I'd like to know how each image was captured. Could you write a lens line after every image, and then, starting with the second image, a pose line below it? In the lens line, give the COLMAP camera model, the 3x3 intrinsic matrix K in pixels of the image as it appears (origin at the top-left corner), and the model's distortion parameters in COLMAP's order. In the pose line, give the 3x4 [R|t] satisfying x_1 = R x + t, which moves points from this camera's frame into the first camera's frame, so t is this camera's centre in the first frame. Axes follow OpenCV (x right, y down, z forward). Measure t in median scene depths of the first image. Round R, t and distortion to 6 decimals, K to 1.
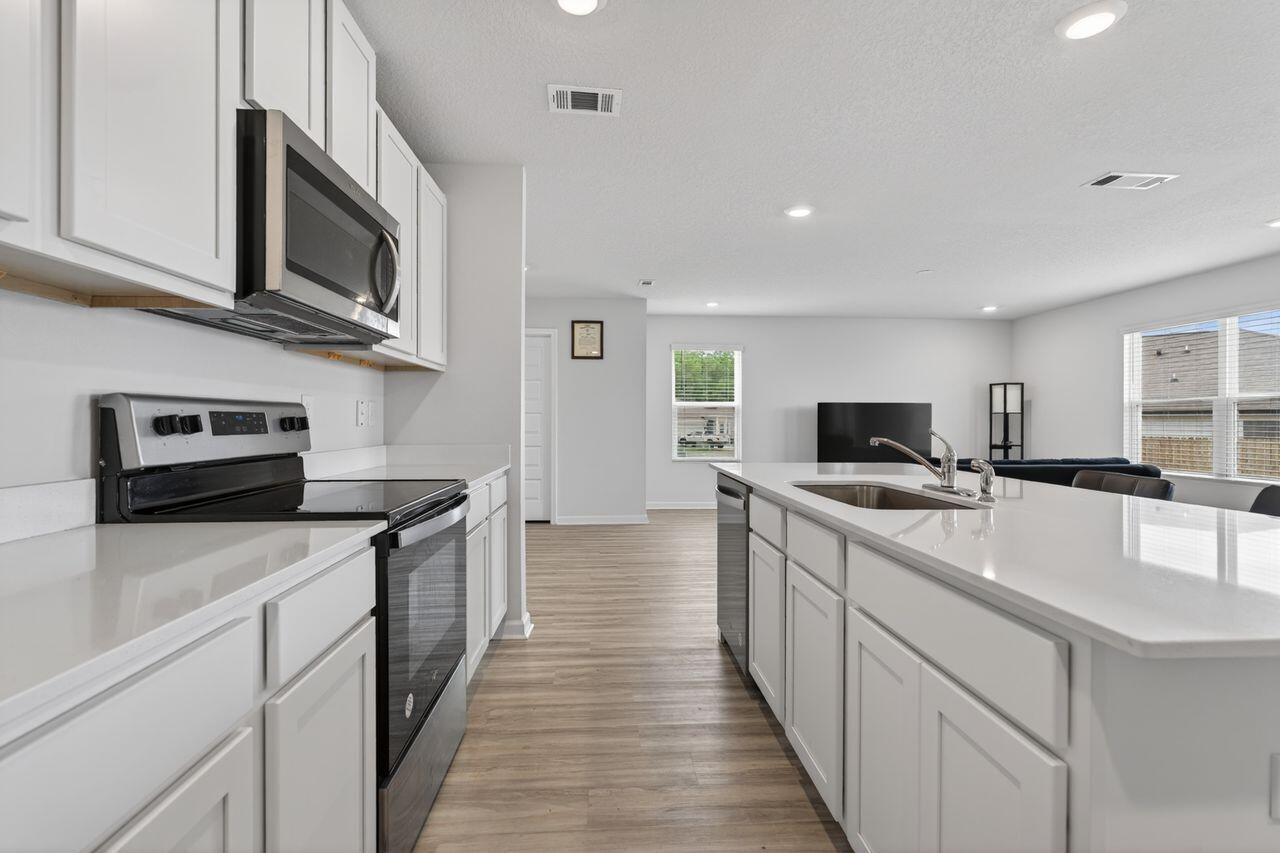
lens RADIAL K [[575.1, 0, 646.9], [0, 575.1, 421.0], [0, 0, 1]] dist [0.002013, -0.001283]
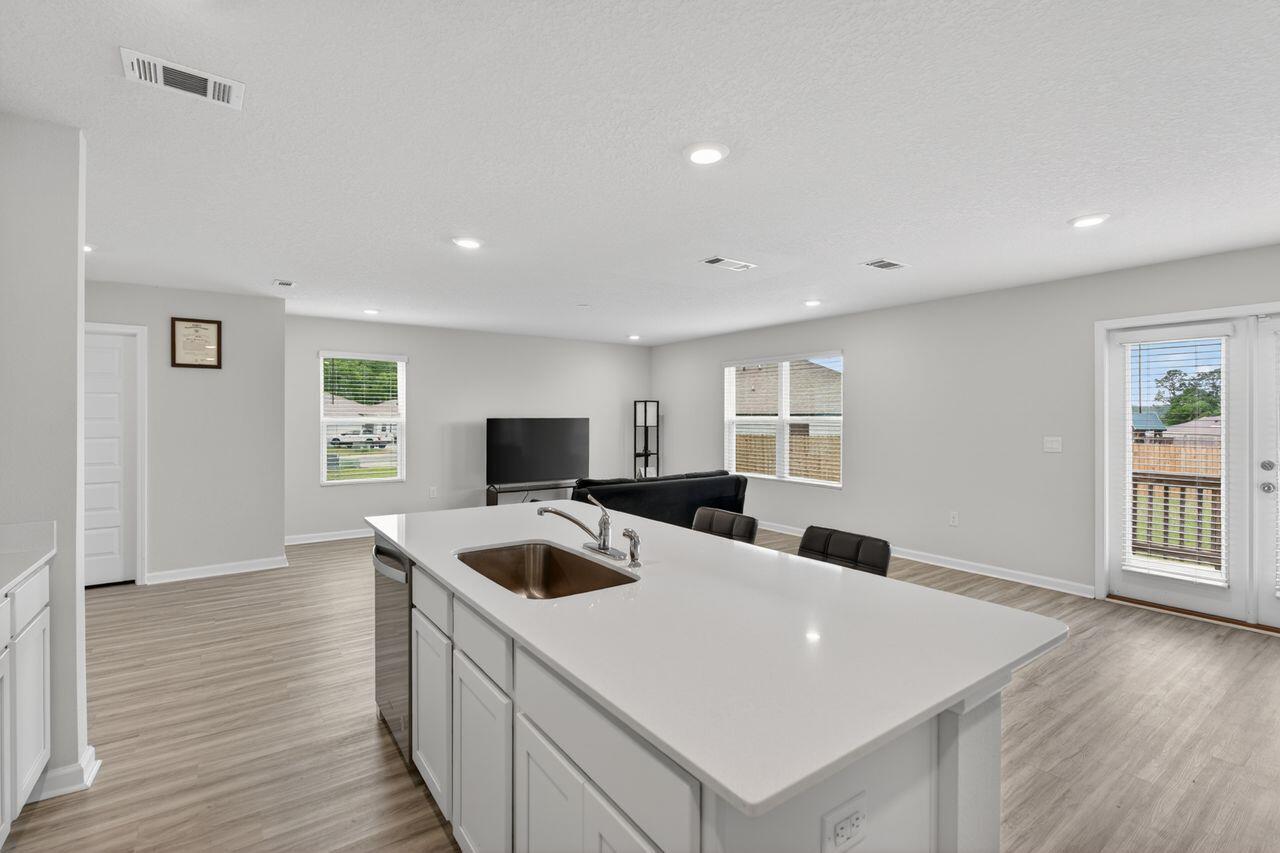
lens RADIAL K [[575.1, 0, 640.6], [0, 575.1, 414.9], [0, 0, 1]] dist [0.002013, -0.001283]
pose [[0.852804, -0.001671, 0.522228, 0.005078], [0.002439, 0.999997, -0.000783, -0.064784], [-0.522225, 0.001941, 0.852806, 0.013641]]
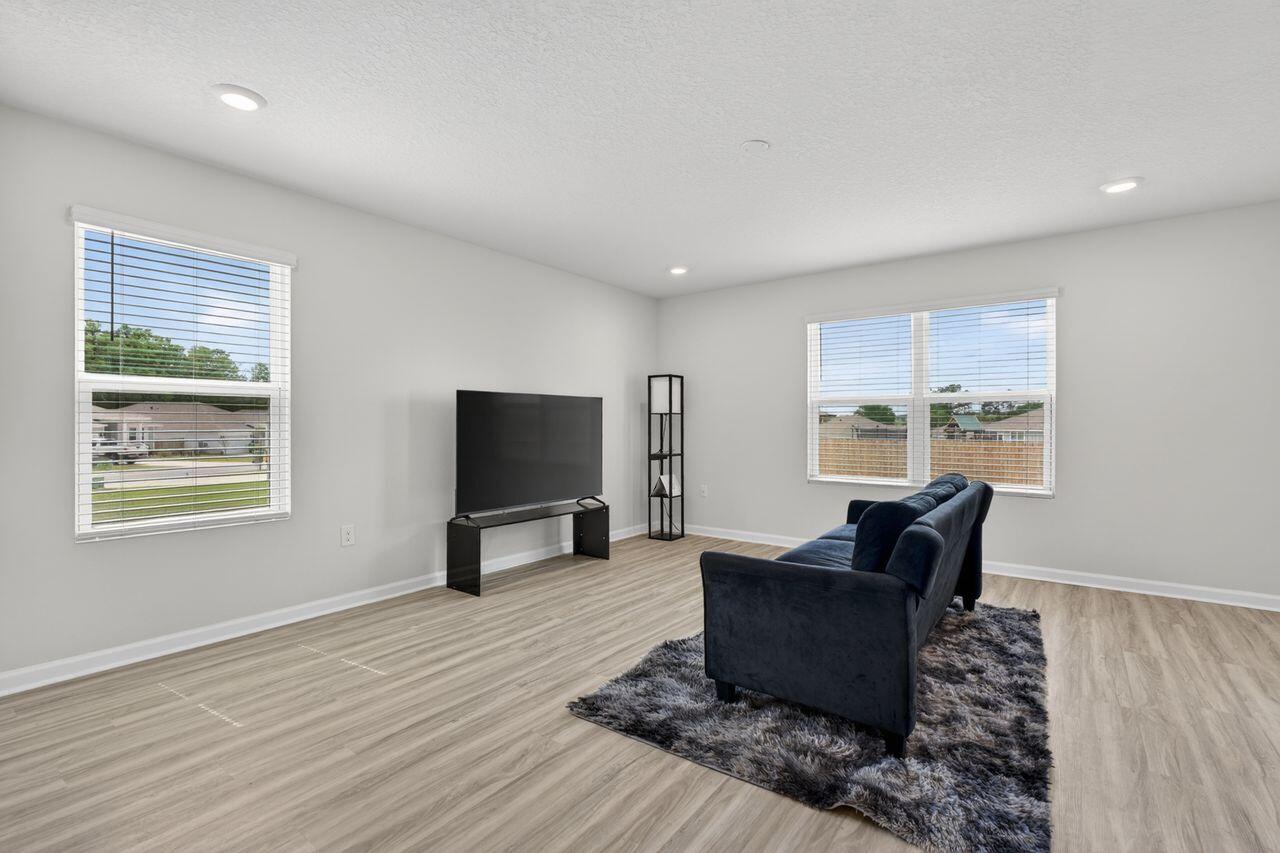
lens RADIAL K [[575.1, 0, 632.5], [0, 575.1, 426.4], [0, 0, 1]] dist [0.002013, -0.001283]
pose [[0.659347, -0.006048, 0.751815, 0.006578], [0.003249, 0.999981, 0.005195, -0.001249], [-0.751832, -0.000983, 0.659354, 0.929950]]
